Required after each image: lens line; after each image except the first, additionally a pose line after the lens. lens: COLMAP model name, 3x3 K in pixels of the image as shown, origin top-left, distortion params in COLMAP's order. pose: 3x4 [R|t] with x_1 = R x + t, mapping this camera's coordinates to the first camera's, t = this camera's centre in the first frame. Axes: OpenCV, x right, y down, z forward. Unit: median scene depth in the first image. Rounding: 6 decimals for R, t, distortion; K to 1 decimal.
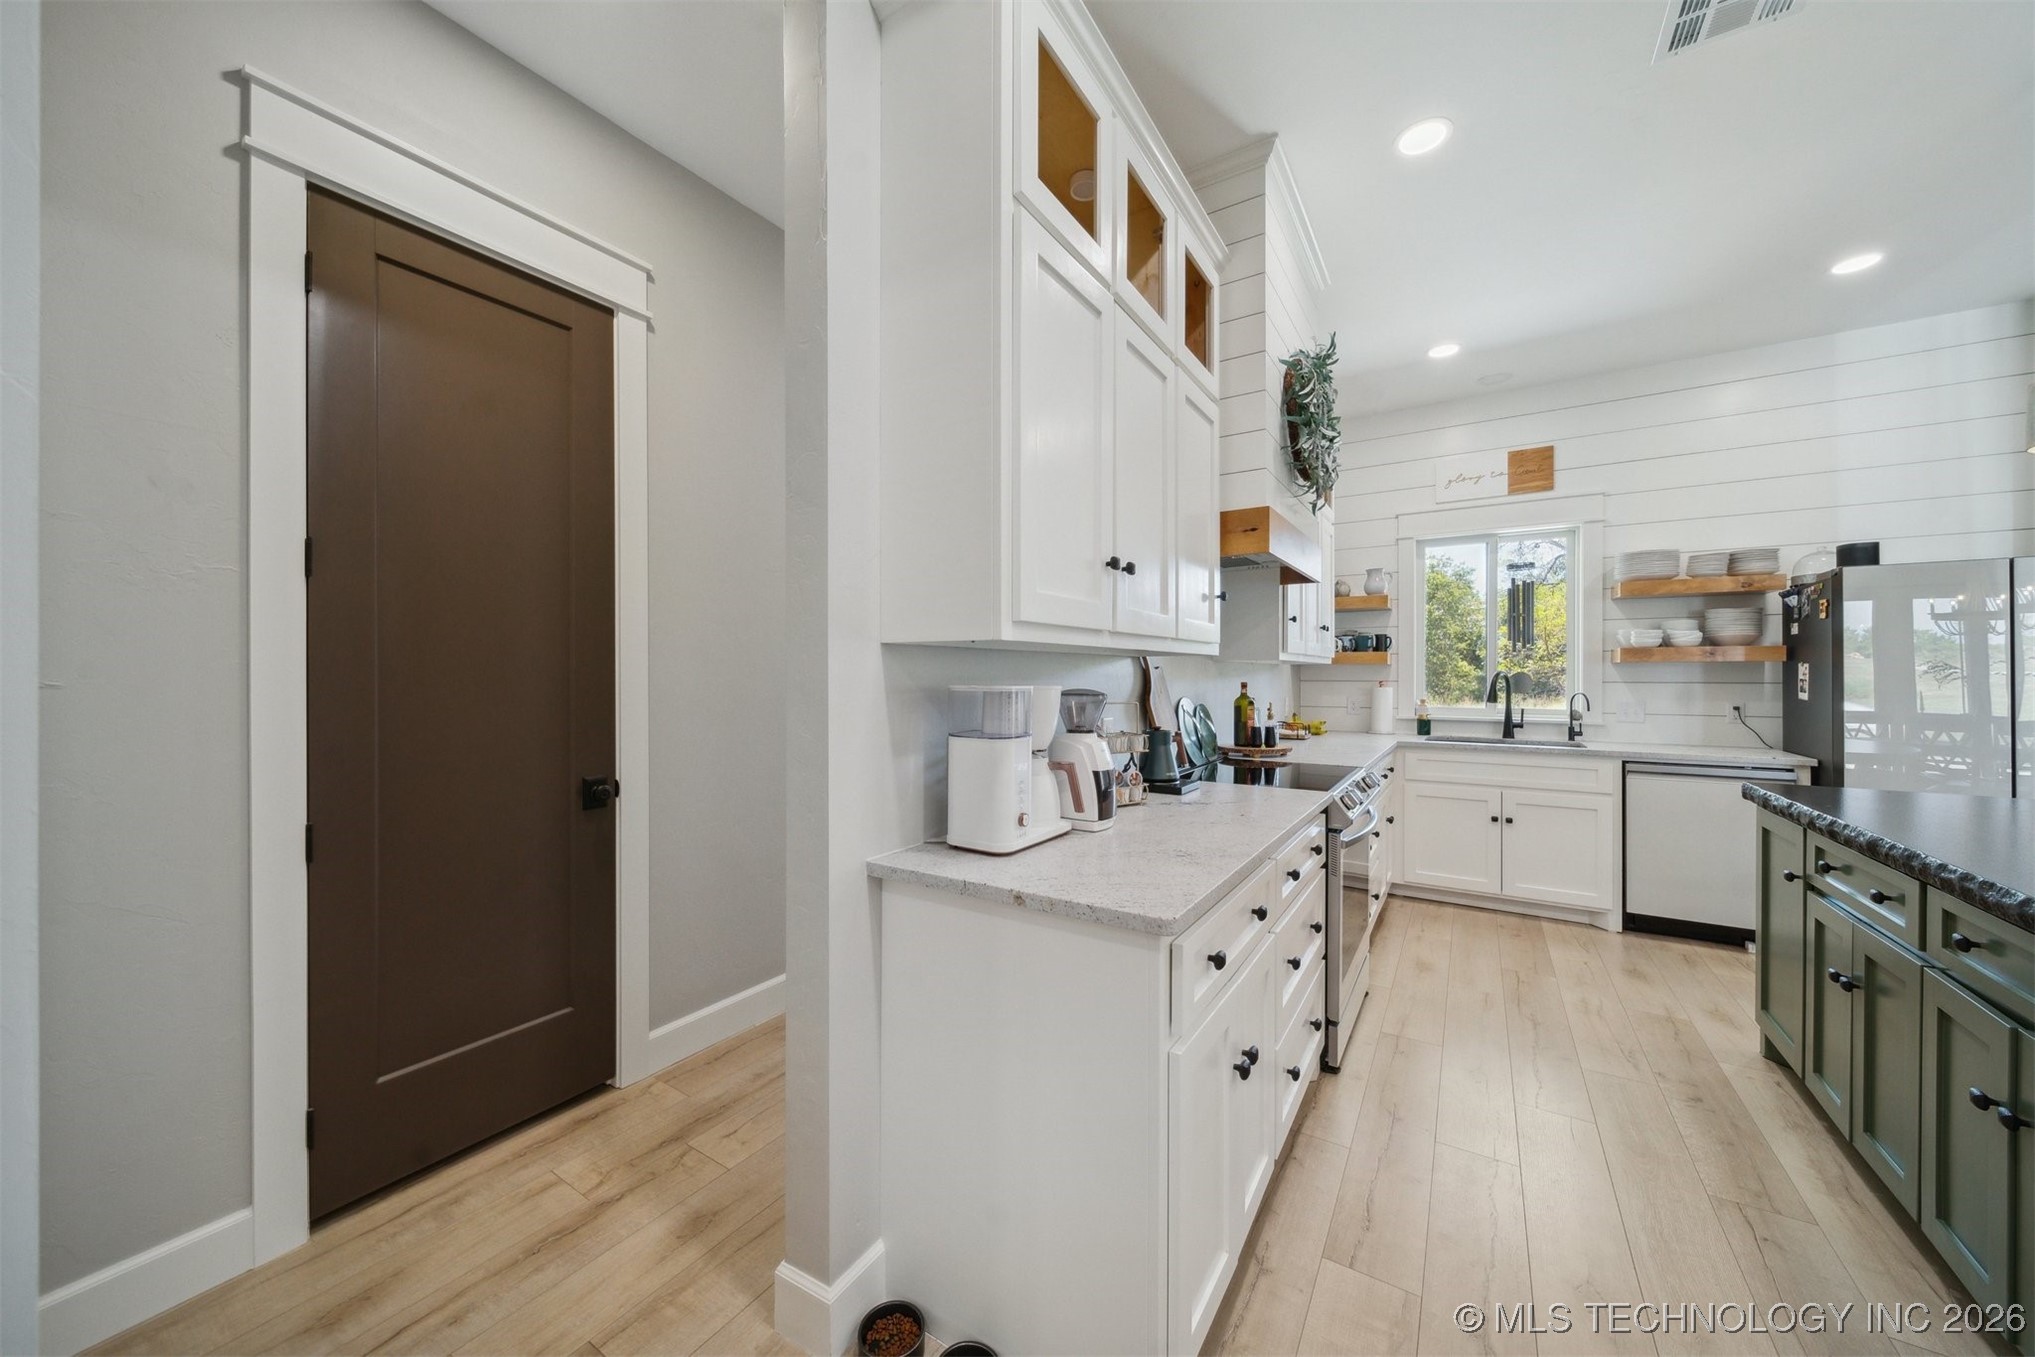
lens RADIAL K [[721.8, 0, 1000.5], [0, 721.8, 672.3], [0, 0, 1]] dist [-0.001349, -0.000219]
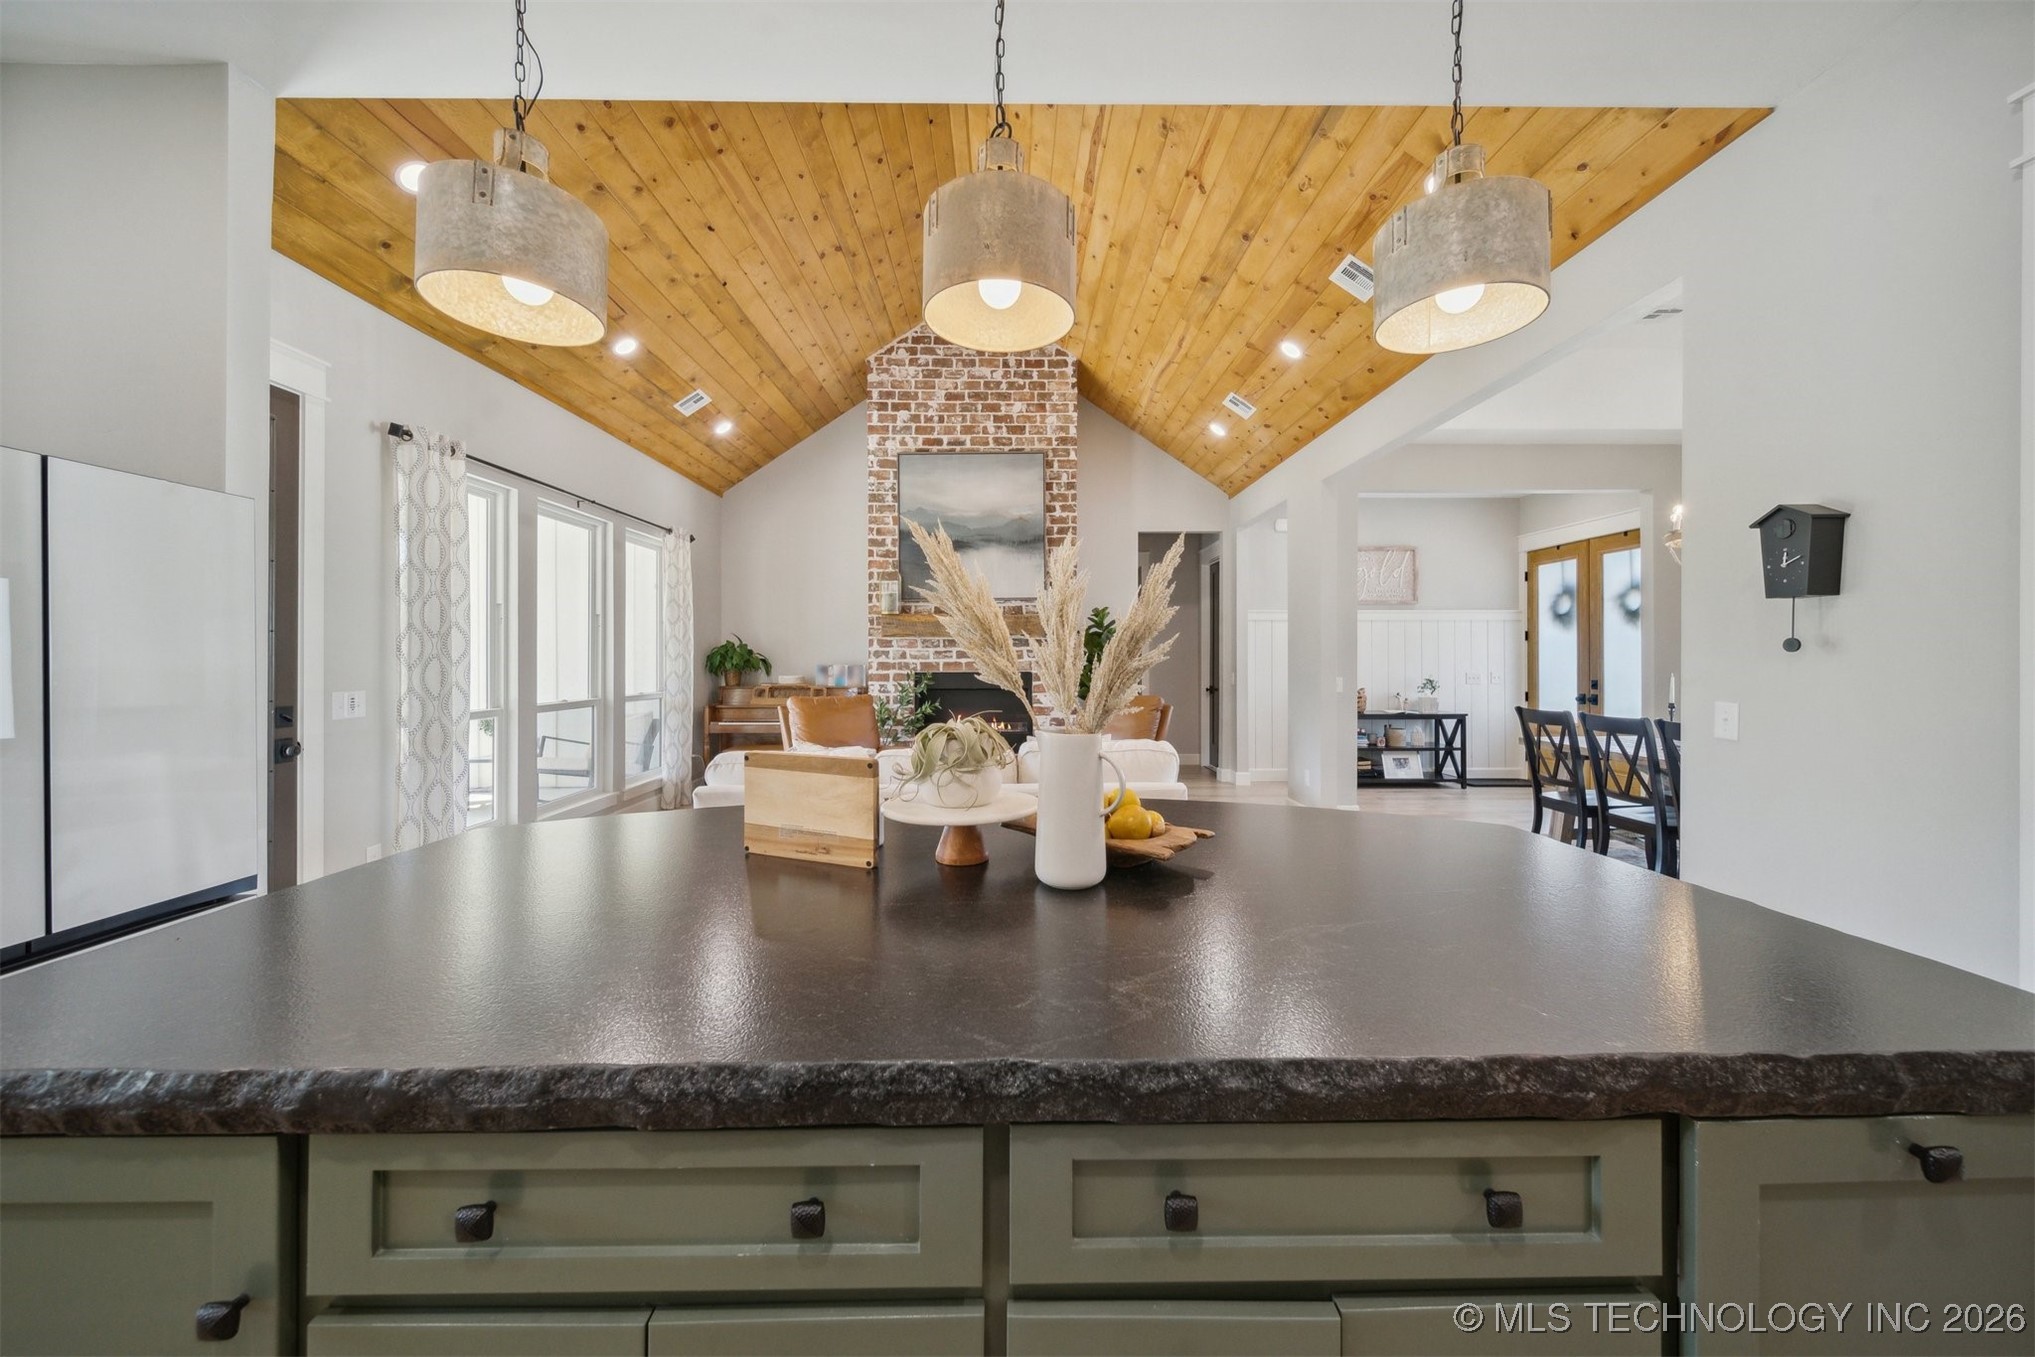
lens RADIAL K [[720.1, 0, 1016.9], [0, 720.1, 657.4], [0, 0, 1]] dist [0.002908, -0.000063]
pose [[-0.561413, 0.001623, 0.827534, 0.382850], [-0.001498, 0.999994, -0.002977, 0.001902], [-0.827535, -0.002911, -0.561407, 0.524090]]
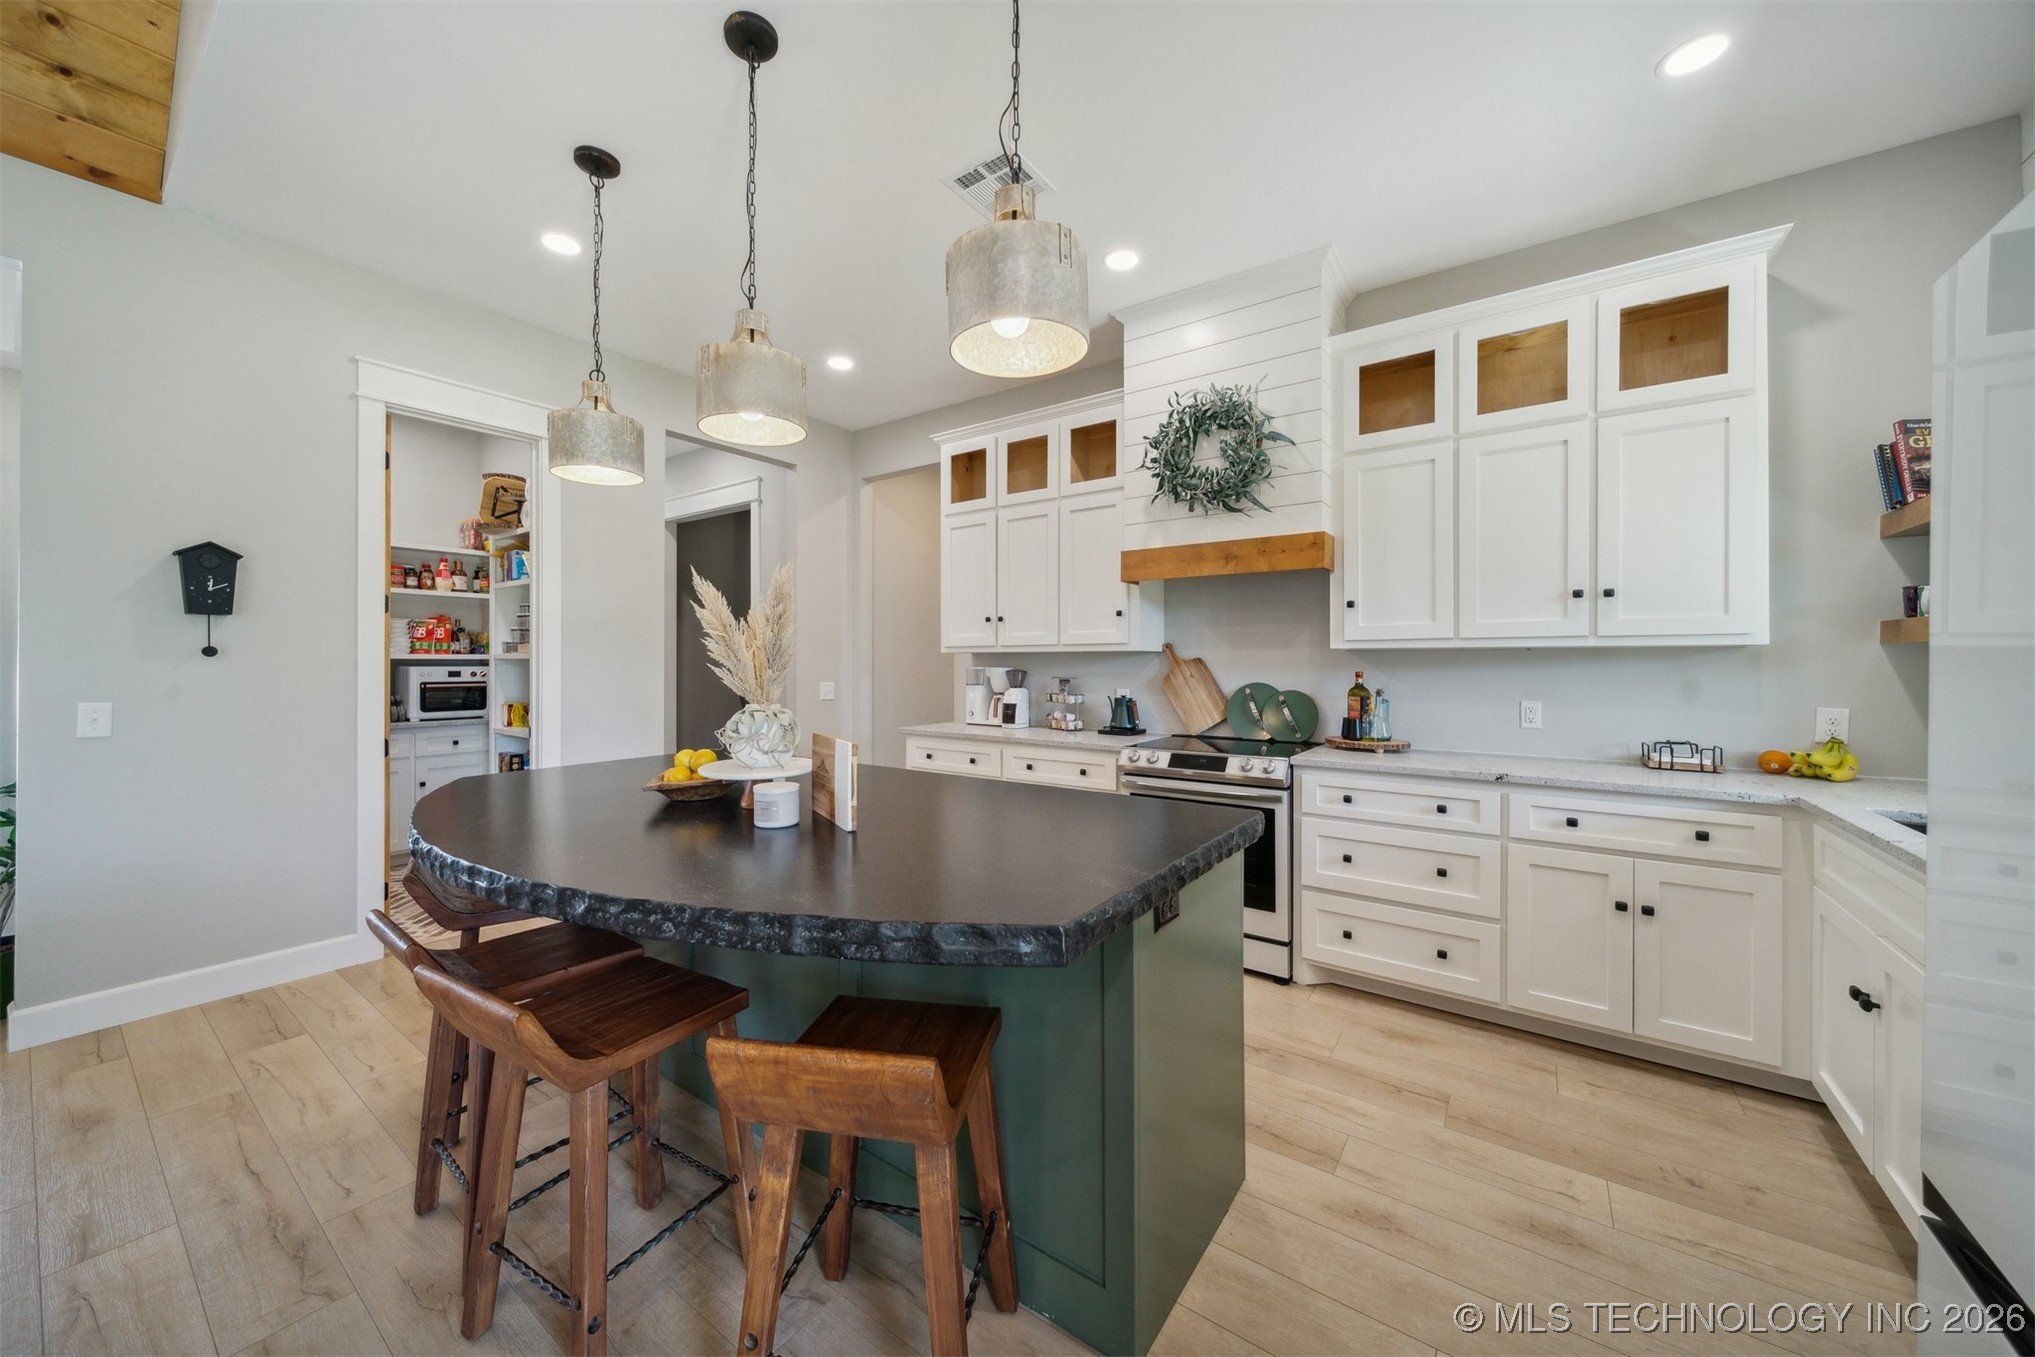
lens RADIAL K [[724.6, 0, 1010.9], [0, 724.6, 661.5], [0, 0, 1]] dist [-0.001856, -0.000167]
pose [[-0.044458, -0.003572, -0.999005, 1.227323], [0.001280, 0.999993, -0.003633, 0.002733], [0.999010, -0.001441, -0.044453, 0.541377]]
